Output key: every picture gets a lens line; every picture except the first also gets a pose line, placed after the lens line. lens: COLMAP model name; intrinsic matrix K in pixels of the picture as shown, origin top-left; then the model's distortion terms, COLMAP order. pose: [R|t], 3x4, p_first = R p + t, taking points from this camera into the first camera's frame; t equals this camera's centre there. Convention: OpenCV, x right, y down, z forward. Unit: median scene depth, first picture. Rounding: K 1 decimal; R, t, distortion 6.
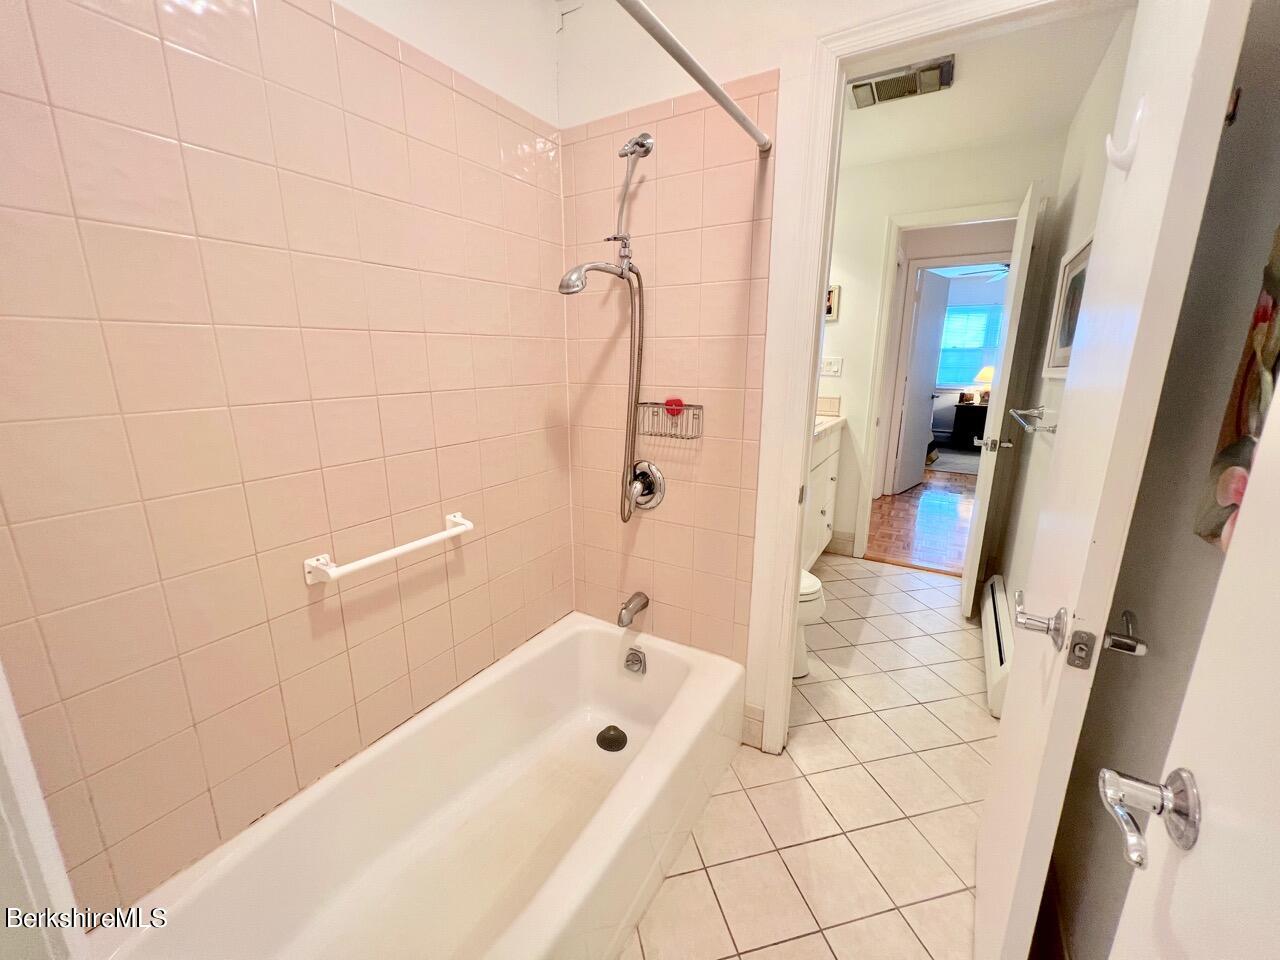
lens RADIAL K [[512.2, 0, 642.6], [0, 512.2, 478.6], [0, 0, 1]] dist [0.000604, 0.000273]
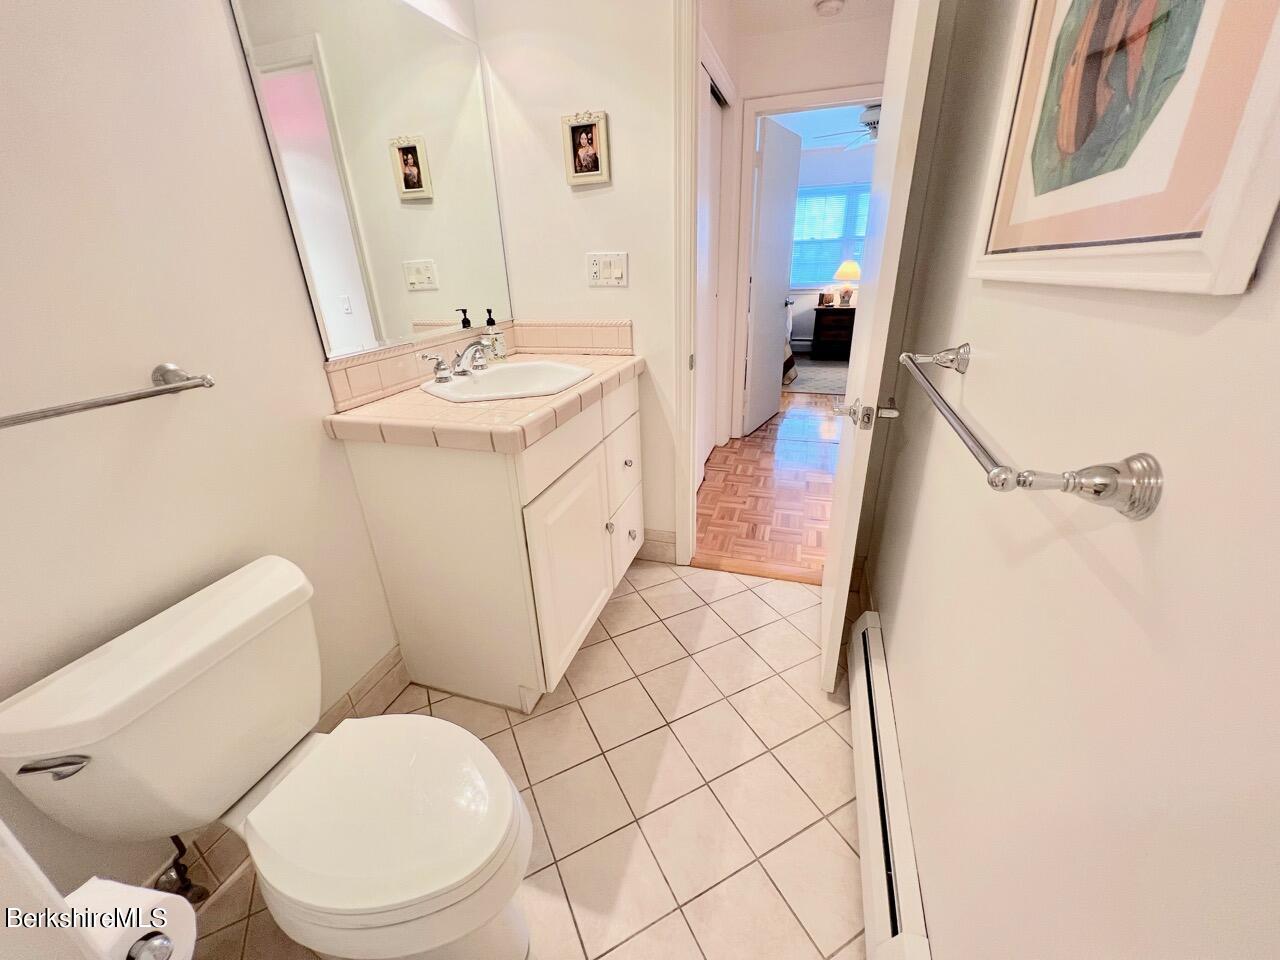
lens RADIAL K [[512.2, 0, 637.2], [0, 512.2, 477.6], [0, 0, 1]] dist [0.000604, 0.000273]
pose [[0.974504, -0.119942, 0.189618, 0.247901], [0.087110, 0.981081, 0.172893, -0.081208], [-0.206768, -0.151968, 0.966516, 0.377508]]
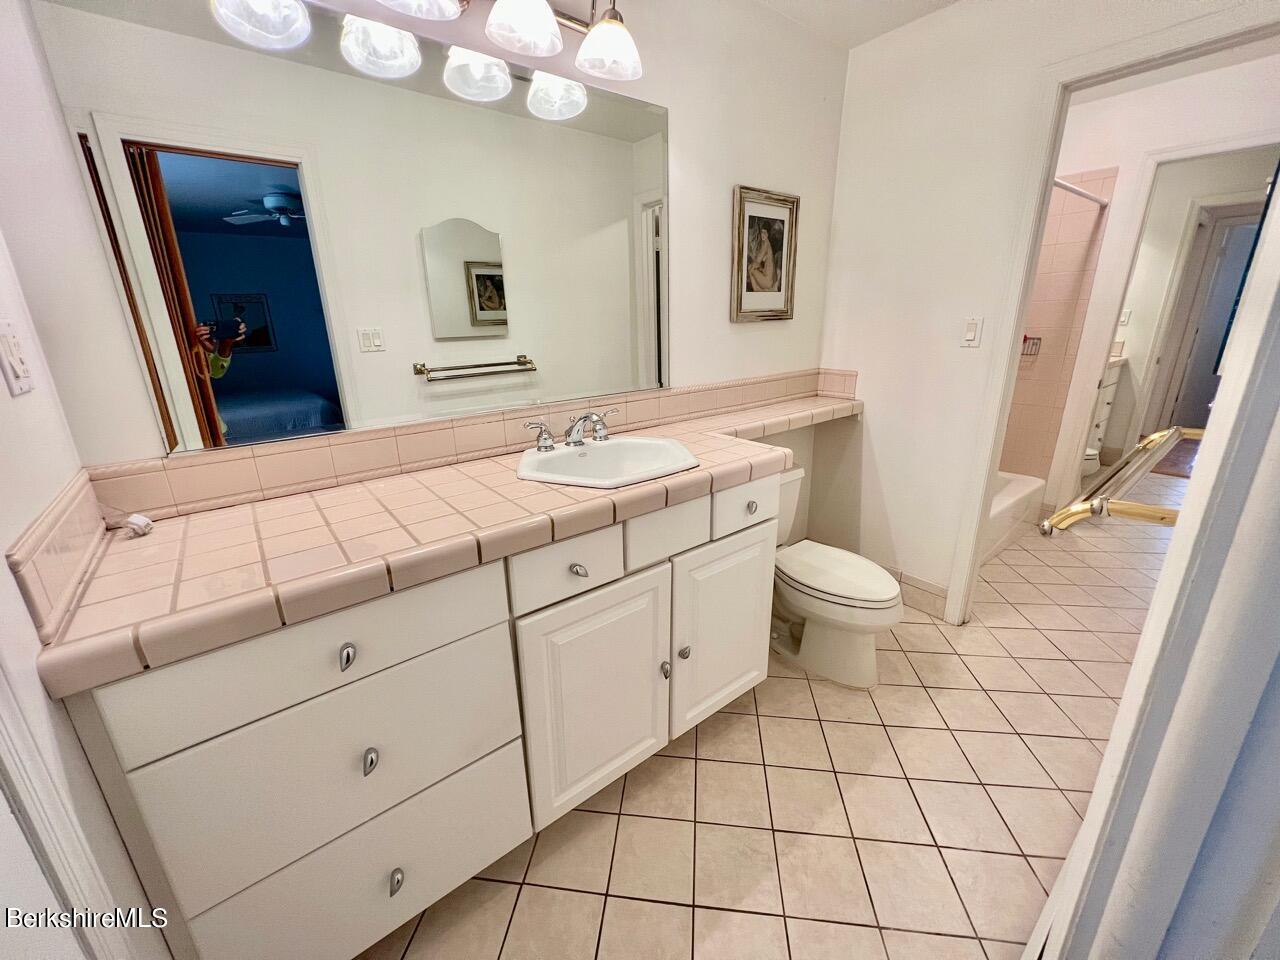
lens RADIAL K [[512.2, 0, 638.7], [0, 512.2, 474.4], [0, 0, 1]] dist [0.000604, 0.000273]
pose [[0.934736, 0.087726, -0.344344, -0.283988], [-0.065027, 0.994912, 0.076947, 0.153971], [0.349342, -0.049533, 0.935685, -0.656183]]
